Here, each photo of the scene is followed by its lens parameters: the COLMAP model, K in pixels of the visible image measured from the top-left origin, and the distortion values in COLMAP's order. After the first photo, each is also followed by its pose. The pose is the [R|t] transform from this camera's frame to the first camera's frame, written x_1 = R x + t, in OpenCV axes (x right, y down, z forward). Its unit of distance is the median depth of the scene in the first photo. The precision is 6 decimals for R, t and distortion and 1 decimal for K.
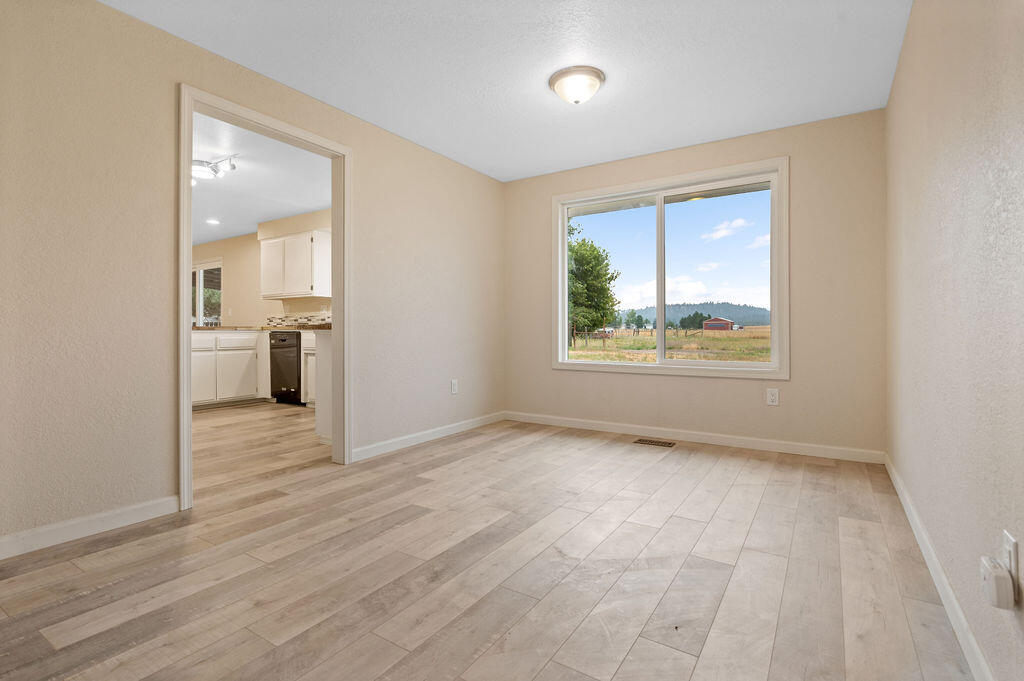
lens RADIAL K [[490.2, 0, 510.6], [0, 490.2, 329.1], [0, 0, 1]] dist [-0.000171, 0.000280]
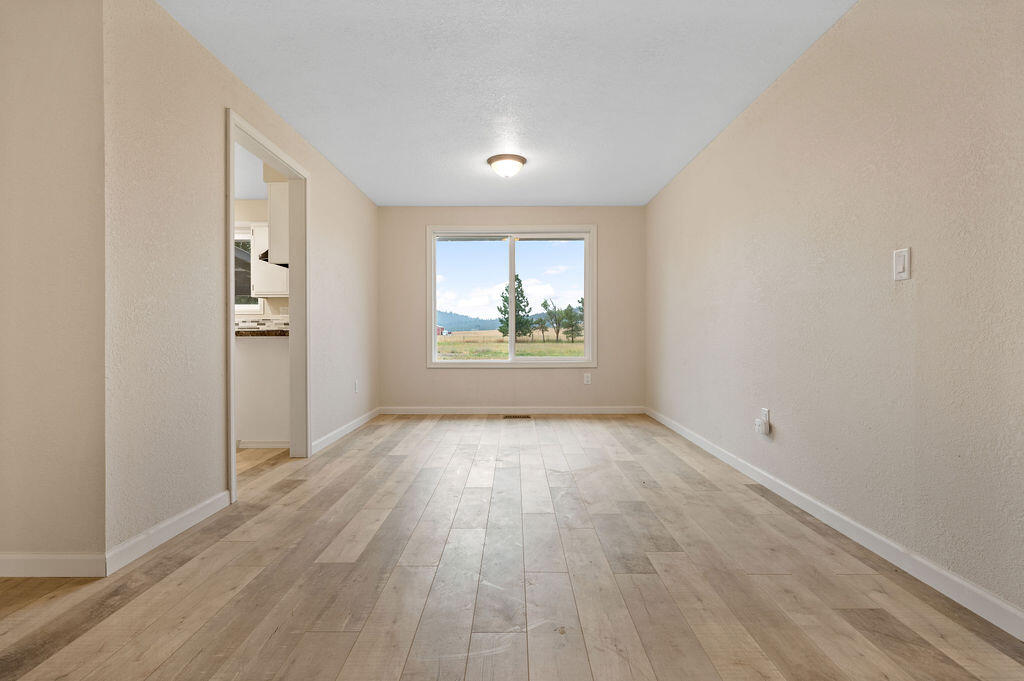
lens RADIAL K [[487.5, 0, 512.4], [0, 487.5, 337.1], [0, 0, 1]] dist [0.000913, 0.000050]
pose [[0.841002, -0.004267, 0.541015, -0.309622], [0.001173, 0.999981, 0.006062, -0.001752], [-0.541030, -0.004463, 0.840991, -0.102925]]
